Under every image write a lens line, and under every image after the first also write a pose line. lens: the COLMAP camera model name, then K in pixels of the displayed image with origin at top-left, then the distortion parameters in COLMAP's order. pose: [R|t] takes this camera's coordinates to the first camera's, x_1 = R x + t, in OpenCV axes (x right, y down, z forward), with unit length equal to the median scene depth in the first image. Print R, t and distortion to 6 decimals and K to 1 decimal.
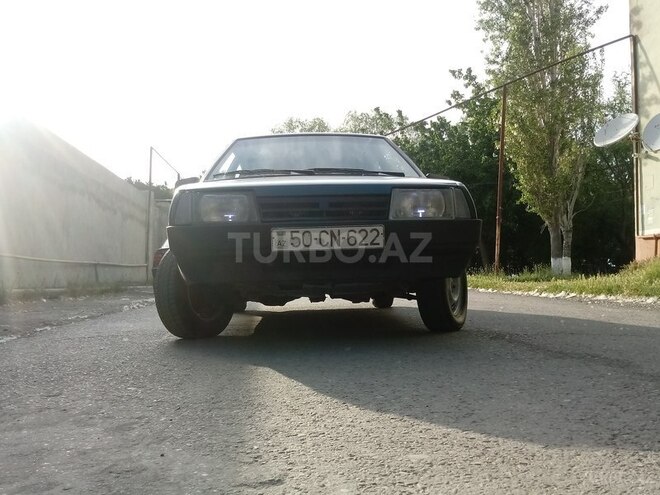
lens RADIAL K [[657.5, 0, 330.0], [0, 657.5, 247.5], [0, 0, 1]] dist [0.003817, -0.017673]
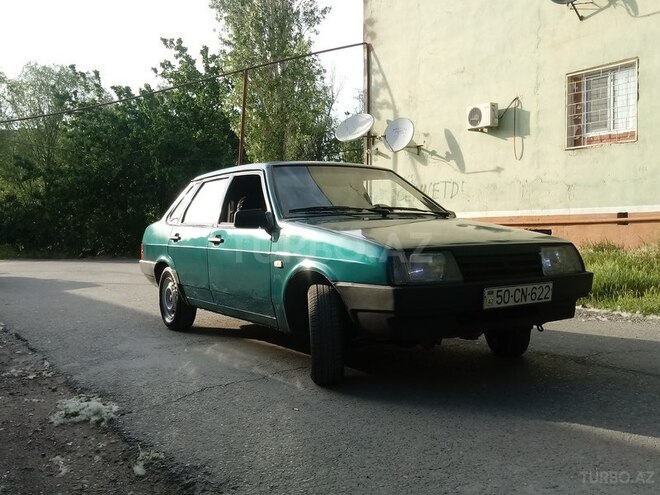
lens RADIAL K [[657.5, 0, 330.0], [0, 657.5, 247.5], [0, 0, 1]] dist [0.003817, -0.017673]
pose [[0.881250, 0.003003, 0.472641, -0.123587], [-0.026953, 0.998672, 0.043908, -0.020352], [-0.471882, -0.051433, 0.880160, 0.017626]]
